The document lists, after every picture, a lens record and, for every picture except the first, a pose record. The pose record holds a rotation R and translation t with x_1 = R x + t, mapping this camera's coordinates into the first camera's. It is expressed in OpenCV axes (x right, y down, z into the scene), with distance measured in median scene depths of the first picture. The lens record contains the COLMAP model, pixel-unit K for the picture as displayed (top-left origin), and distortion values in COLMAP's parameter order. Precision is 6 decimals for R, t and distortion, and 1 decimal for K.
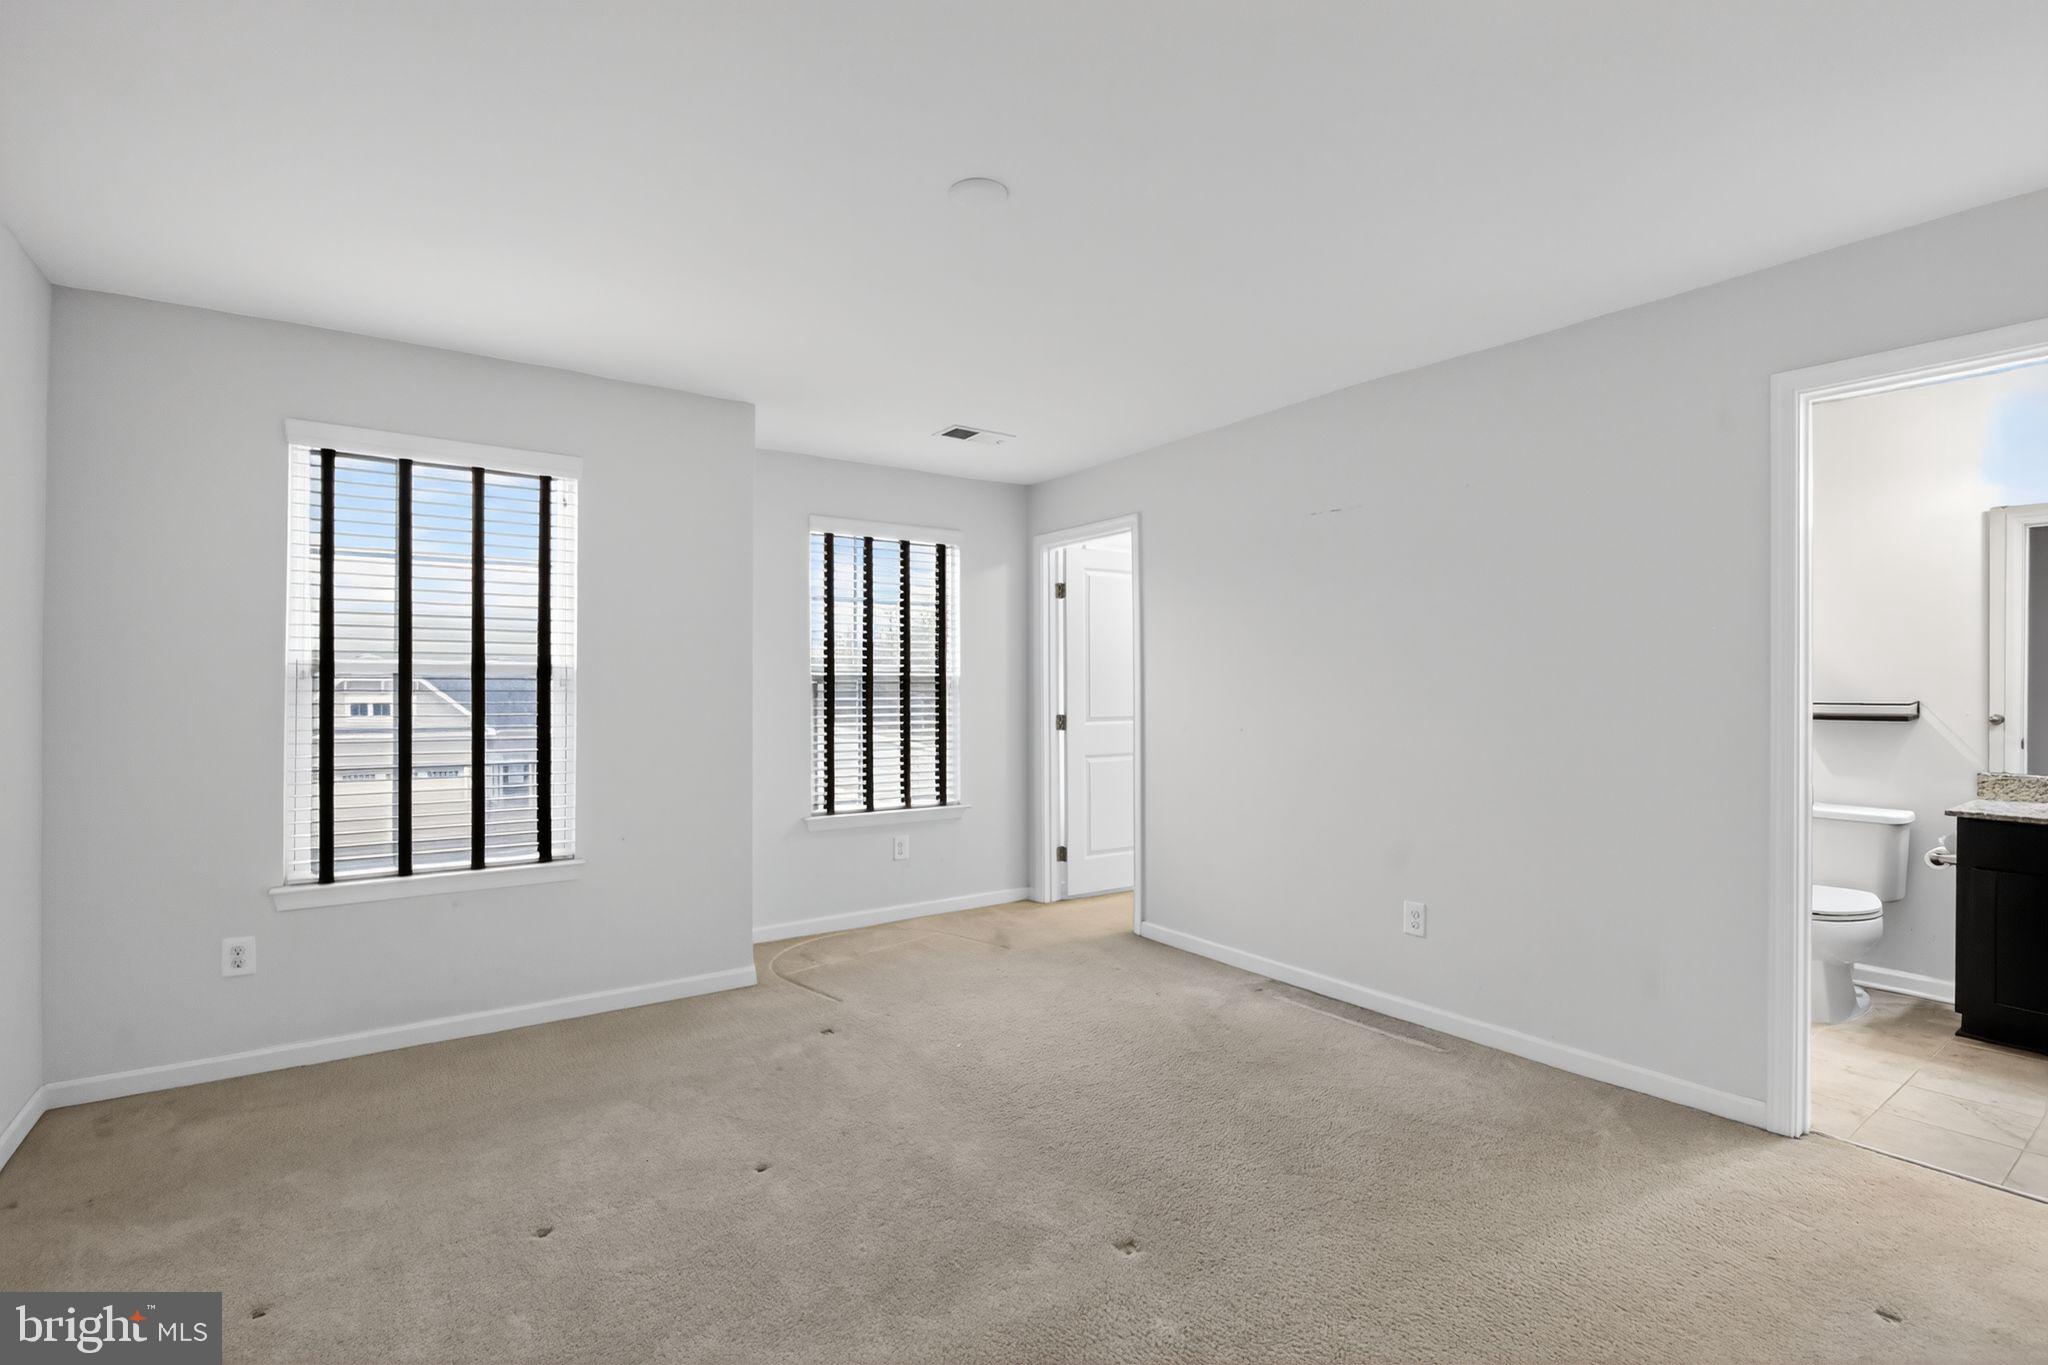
lens RADIAL K [[951.4, 0, 1044.3], [0, 951.4, 700.4], [0, 0, 1]] dist [-0.001416, 0.000625]
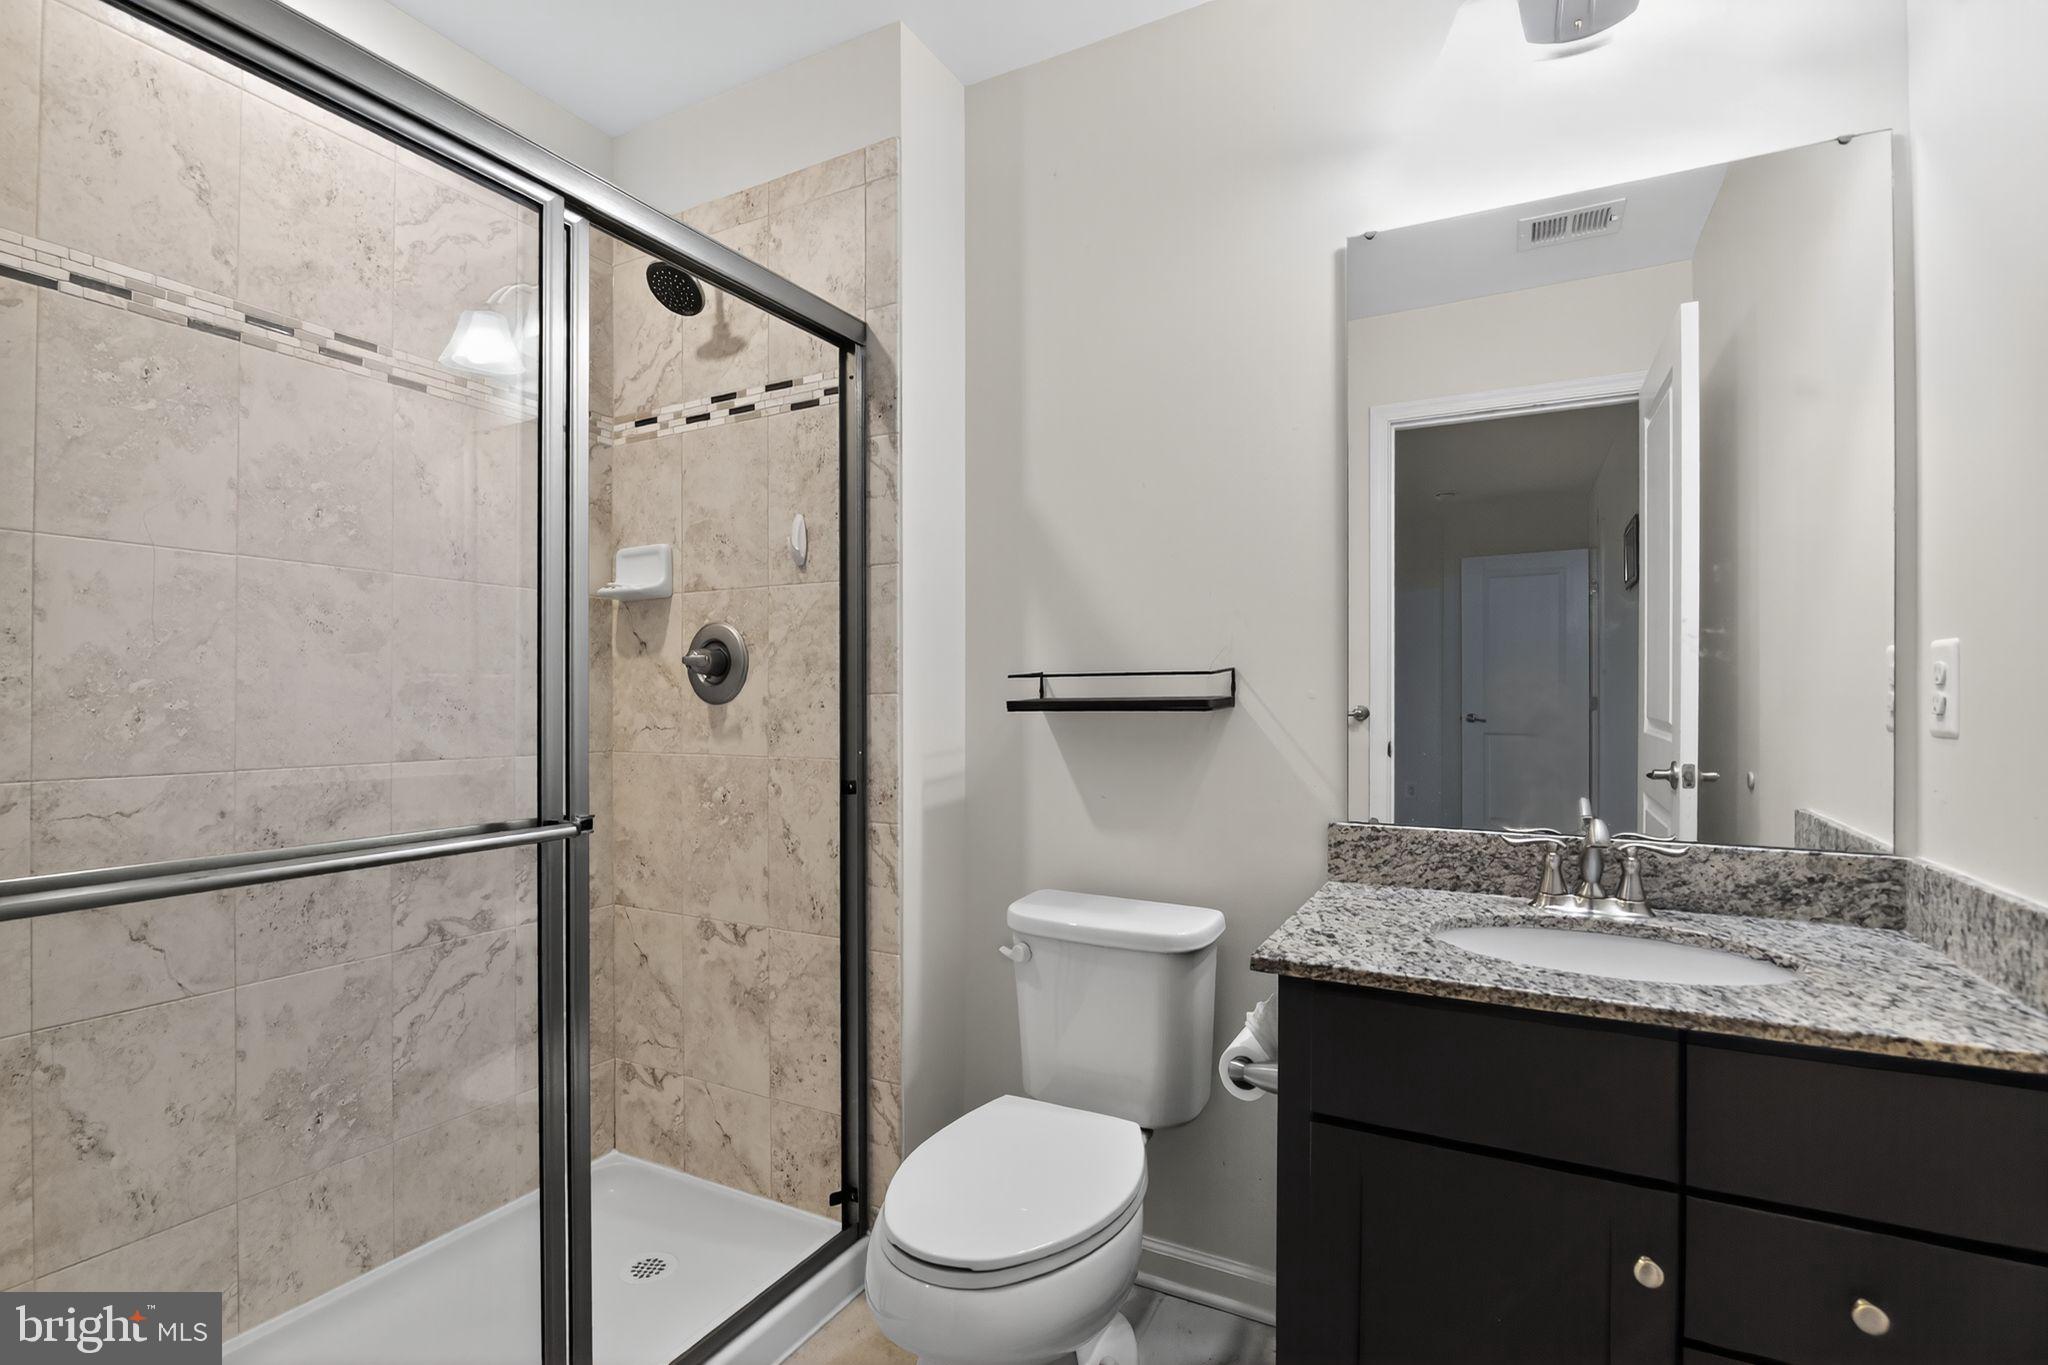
lens RADIAL K [[951.4, 0, 1022.8], [0, 951.4, 695.7], [0, 0, 1]] dist [-0.001416, 0.000625]
pose [[0.901592, 0.009197, 0.432490, 0.641141], [-0.006377, 0.999948, -0.007971, 0.018637], [-0.432541, 0.004428, 0.901604, 0.641264]]
